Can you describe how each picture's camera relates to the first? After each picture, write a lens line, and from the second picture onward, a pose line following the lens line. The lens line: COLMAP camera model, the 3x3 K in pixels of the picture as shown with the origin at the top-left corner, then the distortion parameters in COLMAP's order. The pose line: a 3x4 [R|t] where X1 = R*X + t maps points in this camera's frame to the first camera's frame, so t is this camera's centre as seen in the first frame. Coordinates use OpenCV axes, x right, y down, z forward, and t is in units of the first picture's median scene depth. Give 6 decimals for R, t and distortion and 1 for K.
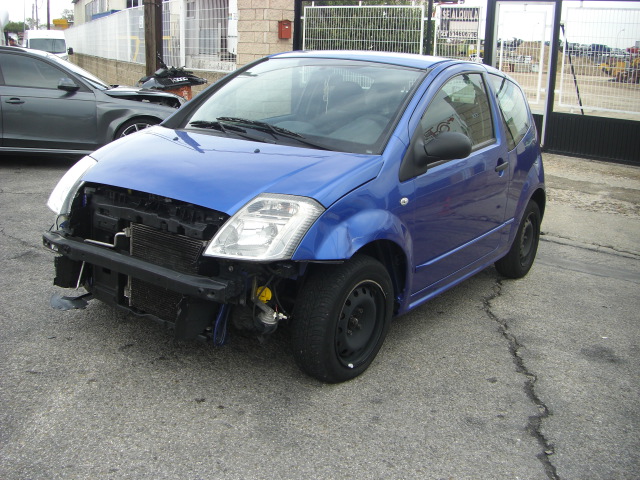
lens RADIAL K [[718.3, 0, 308.5], [0, 718.3, 221.6], [0, 0, 1]] dist [-0.132318, 0.000000]
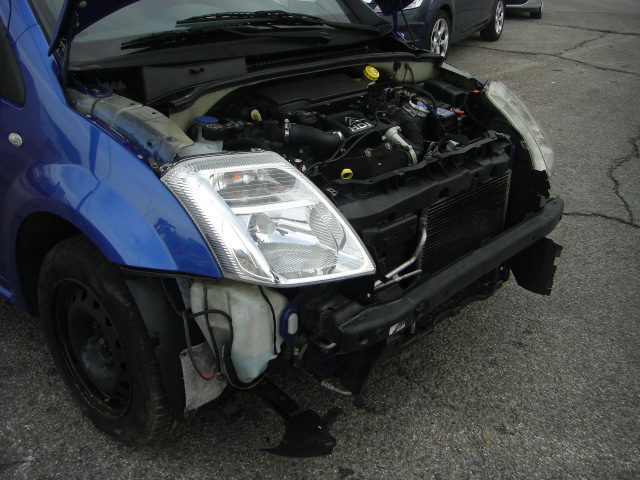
lens RADIAL K [[718.3, 0, 305.8], [0, 718.3, 215.1], [0, 0, 1]] dist [-0.132318, 0.000000]
pose [[0.137968, -0.435243, 0.889679, -0.801204], [0.188672, 0.893370, 0.407790, -0.258533], [-0.972300, 0.111595, 0.205374, 0.967686]]
